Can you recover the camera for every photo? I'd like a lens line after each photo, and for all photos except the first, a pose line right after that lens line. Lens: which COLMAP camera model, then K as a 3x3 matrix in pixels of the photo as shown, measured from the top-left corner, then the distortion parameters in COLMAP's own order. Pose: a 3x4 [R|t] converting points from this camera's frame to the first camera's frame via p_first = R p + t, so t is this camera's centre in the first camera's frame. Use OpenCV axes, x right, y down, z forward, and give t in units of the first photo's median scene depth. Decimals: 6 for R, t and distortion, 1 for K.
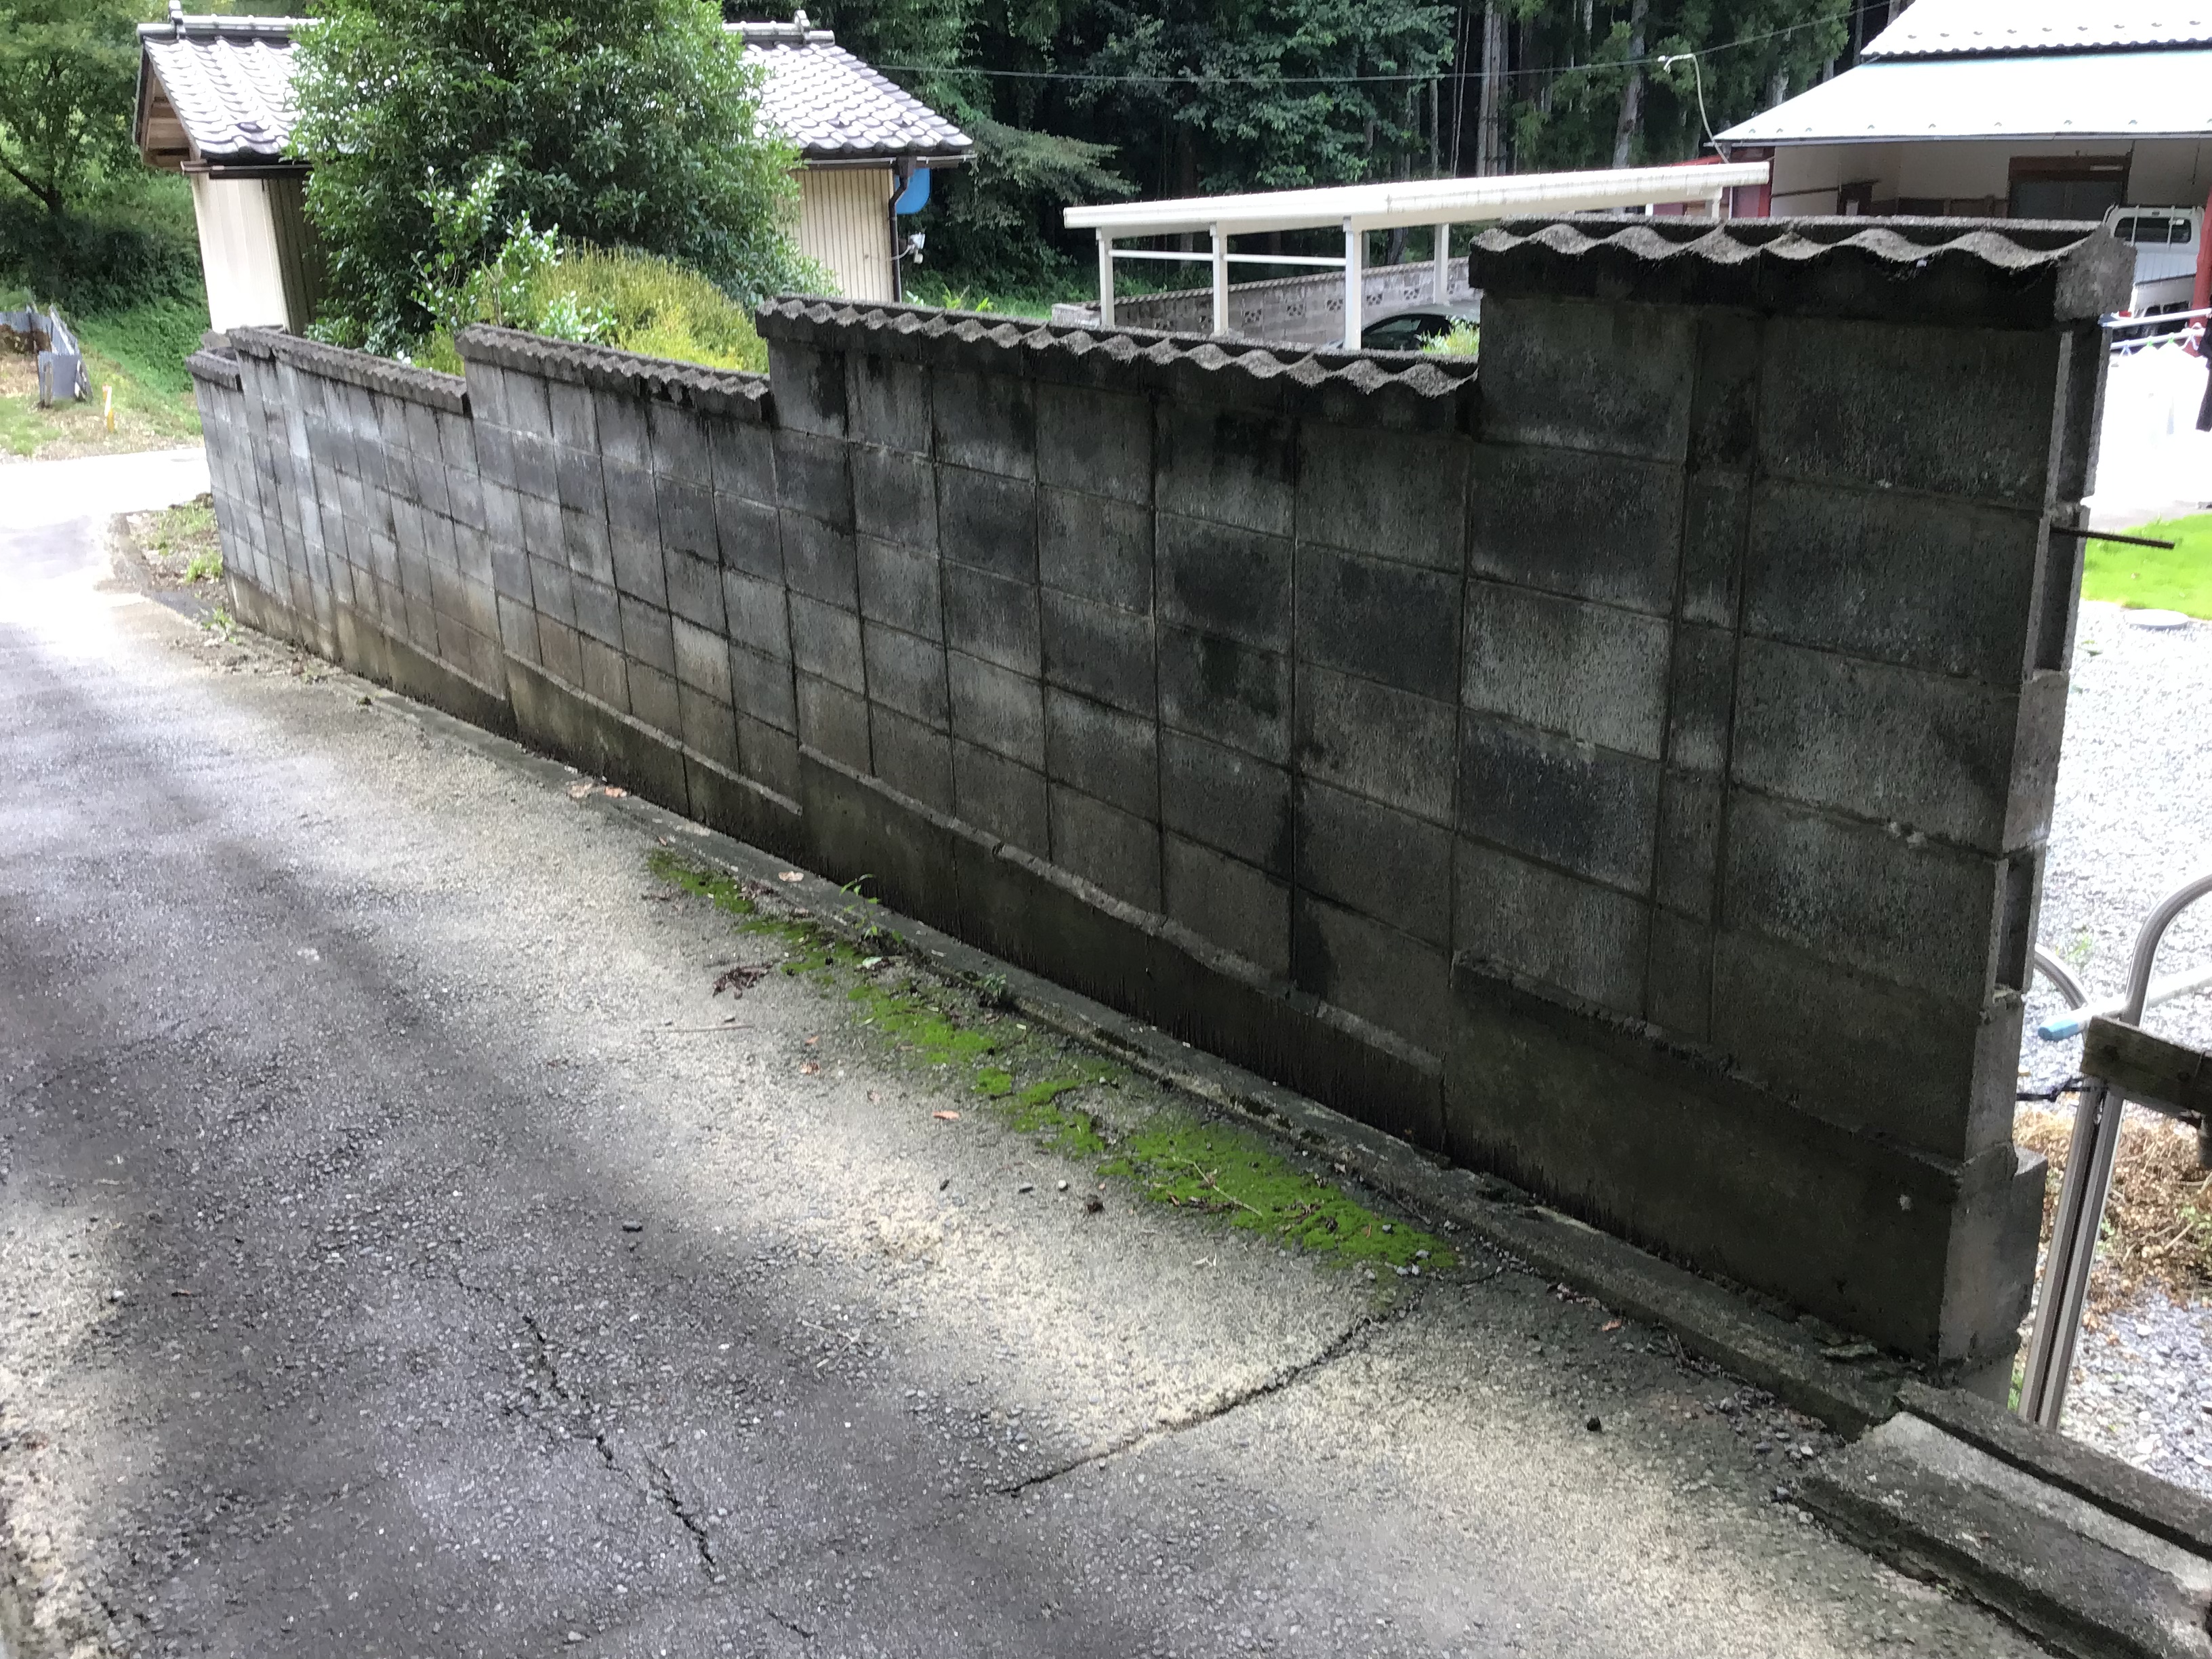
lens RADIAL K [[1974.8, 0, 1096.9], [0, 1974.8, 828.9], [0, 0, 1]] dist [0.107920, -0.218517]
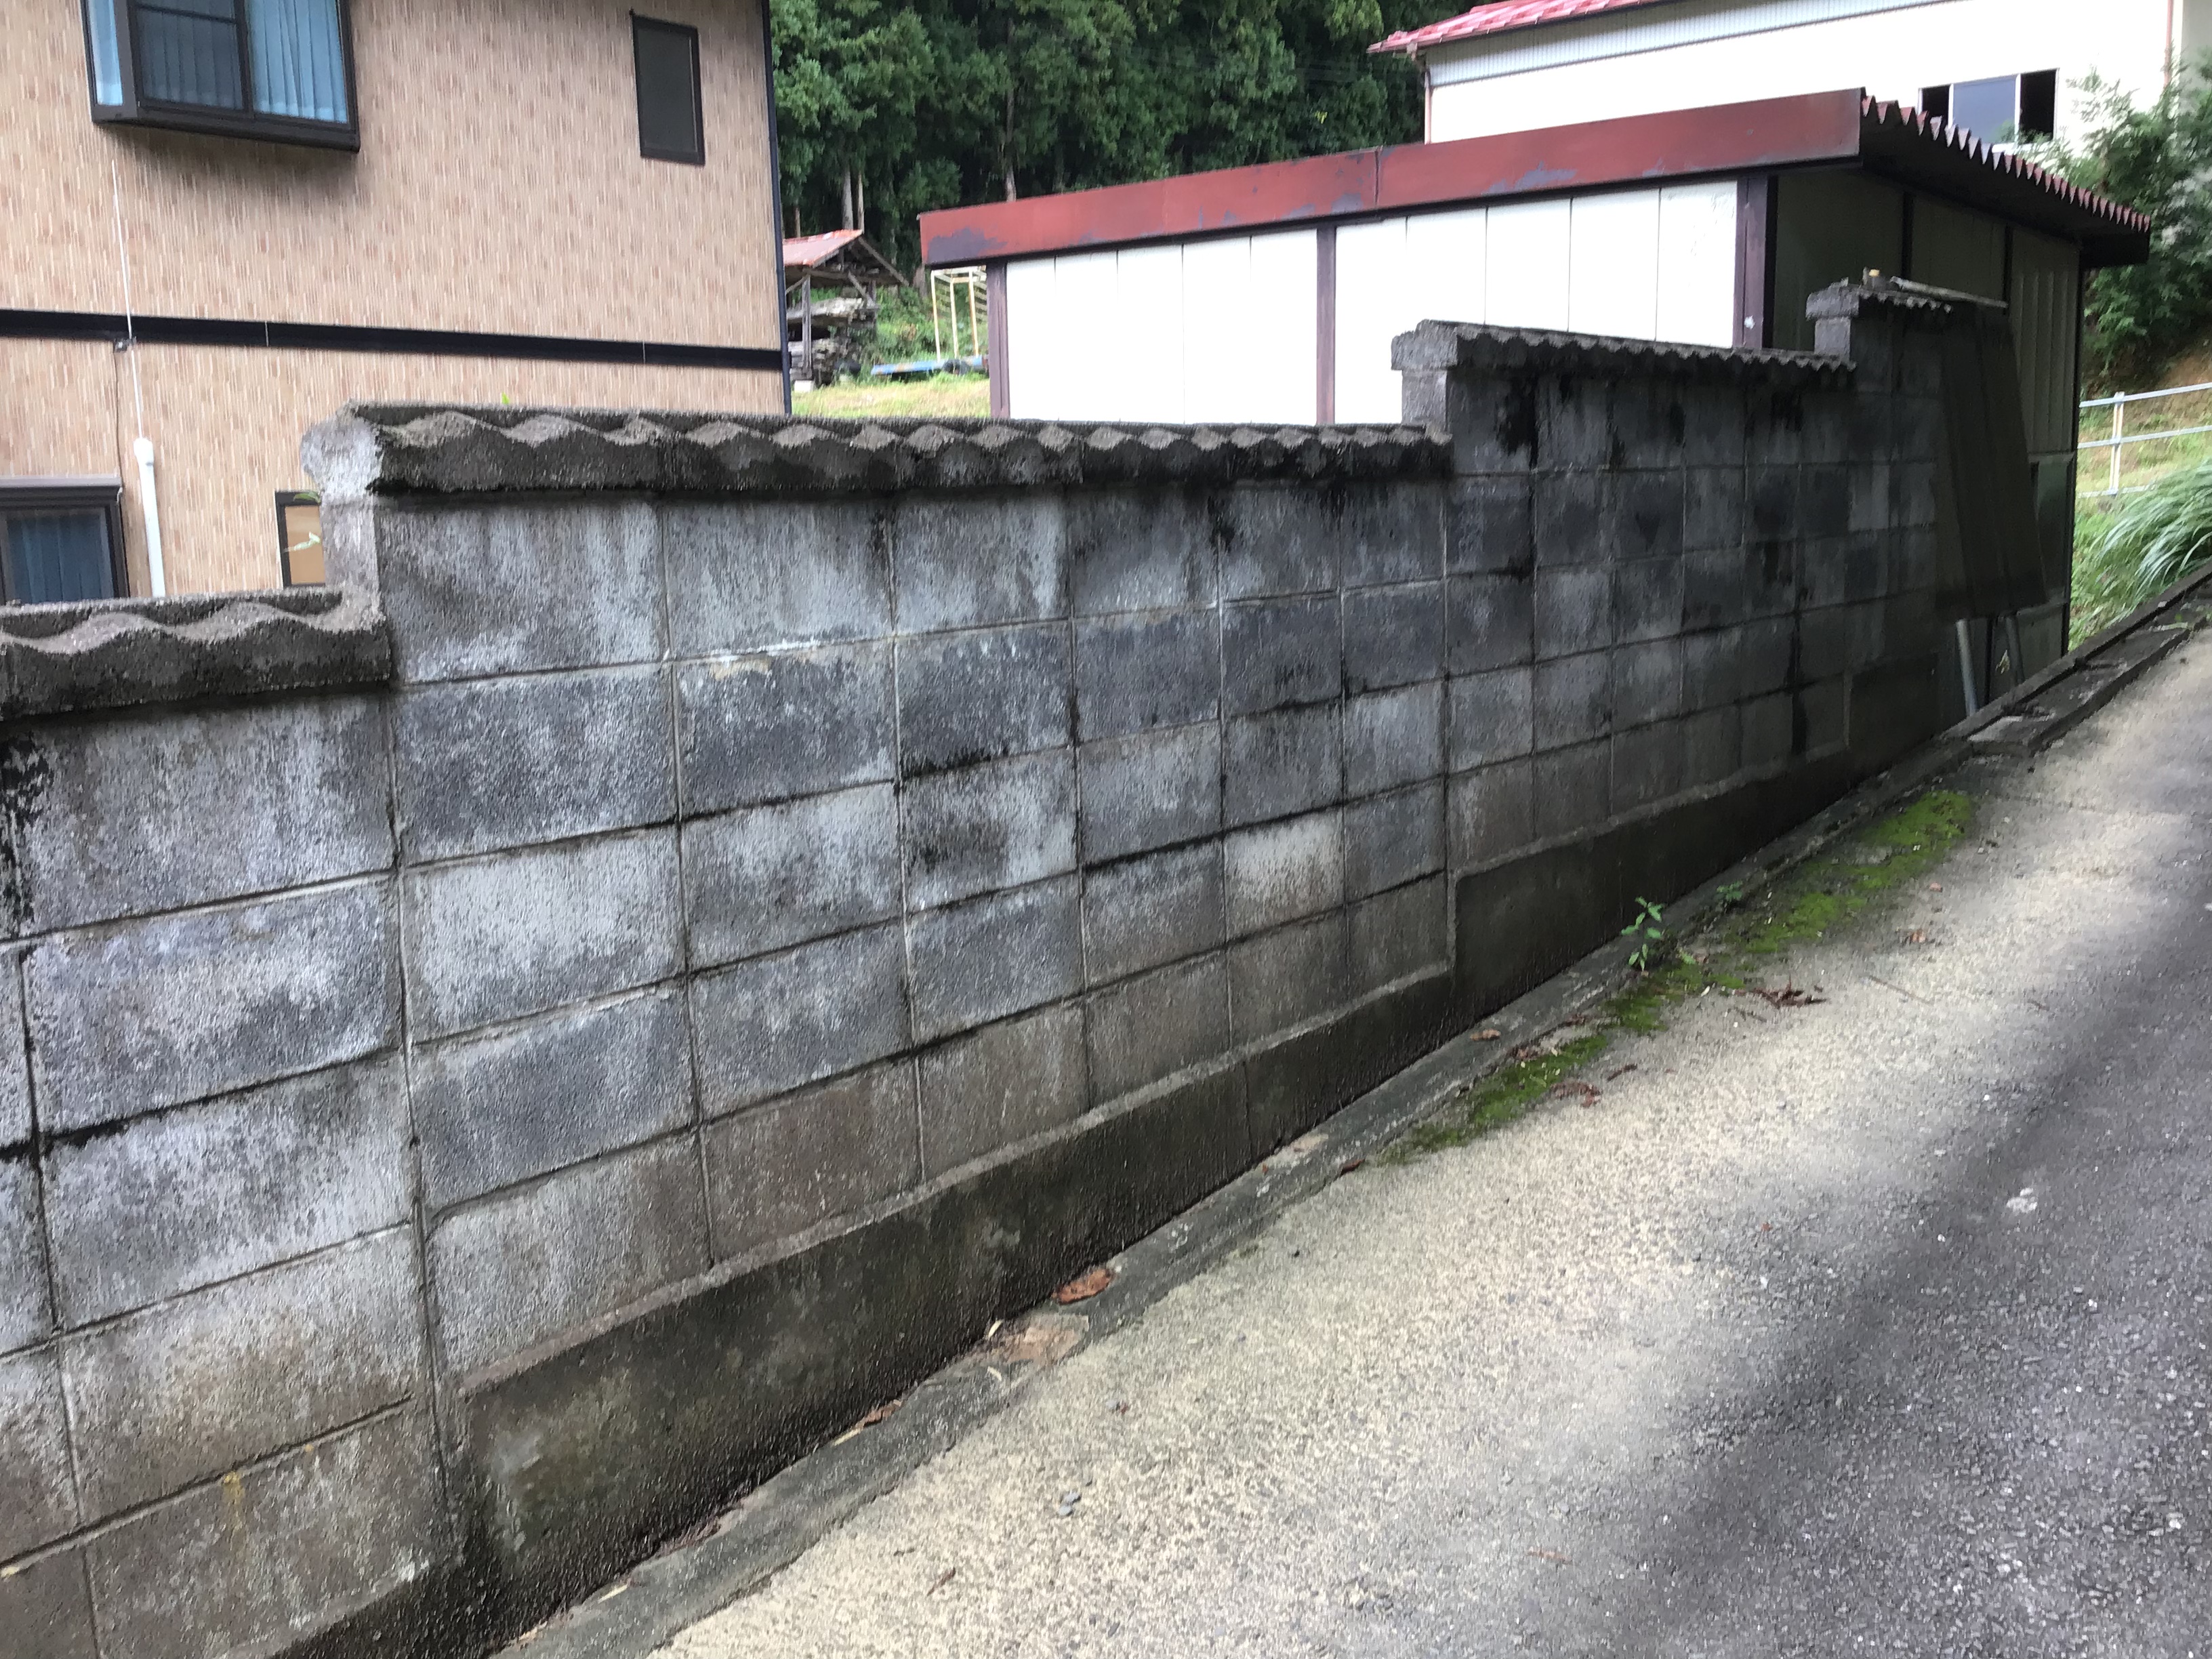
lens RADIAL K [[1974.8, 0, 1096.9], [0, 1974.8, 828.9], [0, 0, 1]] dist [0.107920, -0.218517]
pose [[-0.273148, -0.123460, 0.954017, -0.966317], [0.356855, 0.907964, 0.219673, -0.316719], [-0.893333, 0.400449, -0.203951, 1.419062]]
